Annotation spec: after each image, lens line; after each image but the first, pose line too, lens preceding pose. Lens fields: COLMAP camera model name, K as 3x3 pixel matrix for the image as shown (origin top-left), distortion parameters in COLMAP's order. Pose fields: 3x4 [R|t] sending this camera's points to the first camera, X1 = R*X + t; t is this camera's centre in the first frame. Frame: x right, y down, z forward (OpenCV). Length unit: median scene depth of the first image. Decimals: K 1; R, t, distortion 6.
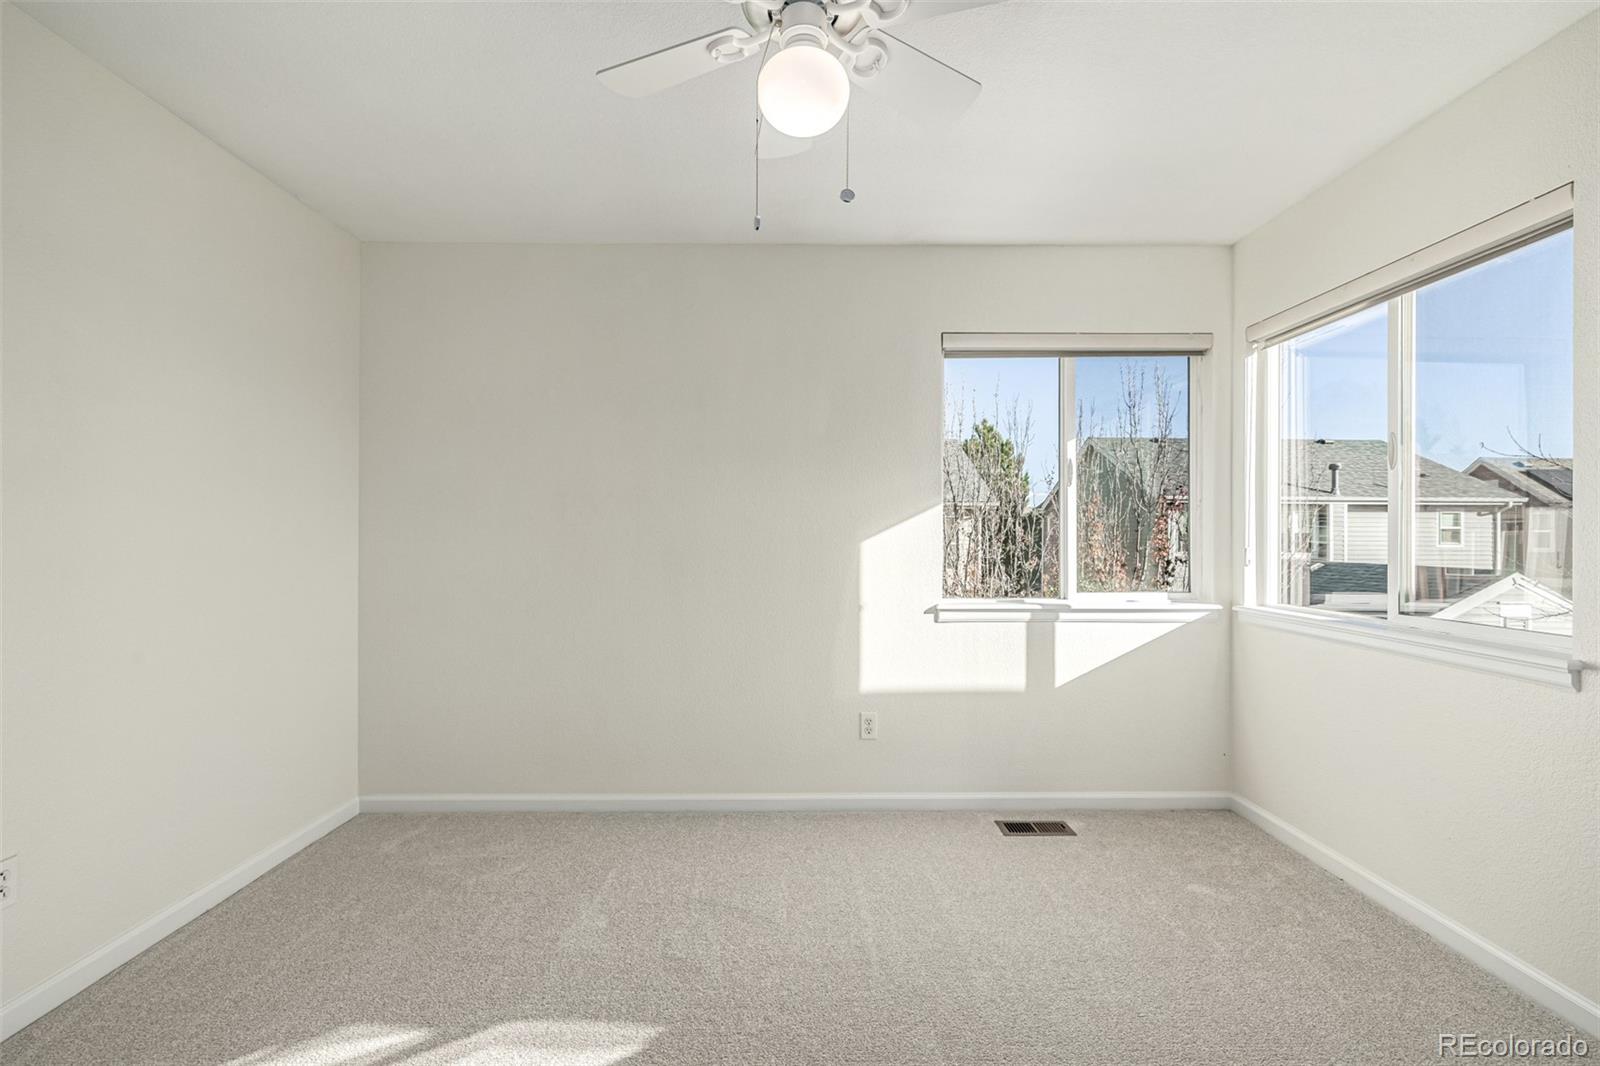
lens RADIAL K [[670.7, 0, 796.6], [0, 670.7, 531.8], [0, 0, 1]] dist [0.001014, 0.000086]
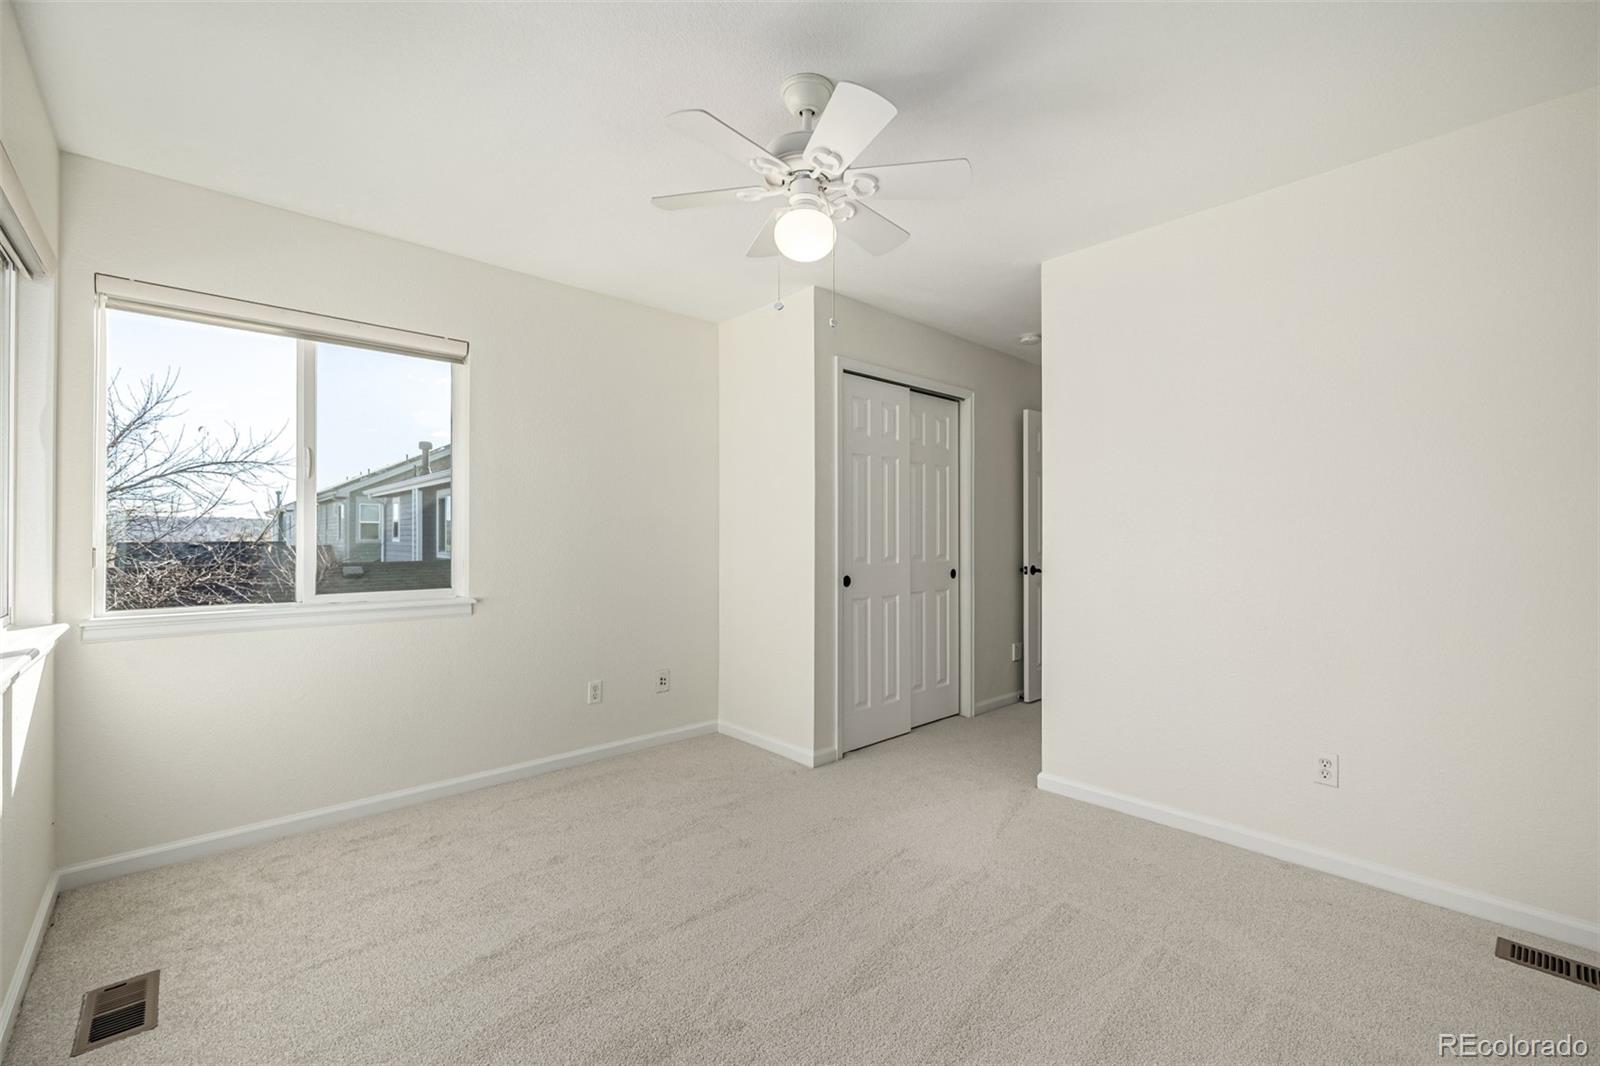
lens RADIAL K [[670.7, 0, 796.6], [0, 670.7, 531.8], [0, 0, 1]] dist [0.001014, 0.000086]
pose [[-0.668700, 0.000022, 0.743532, -0.532530], [-0.003423, 0.999989, -0.003108, 0.001499], [-0.743524, -0.004624, -0.668693, 0.968942]]
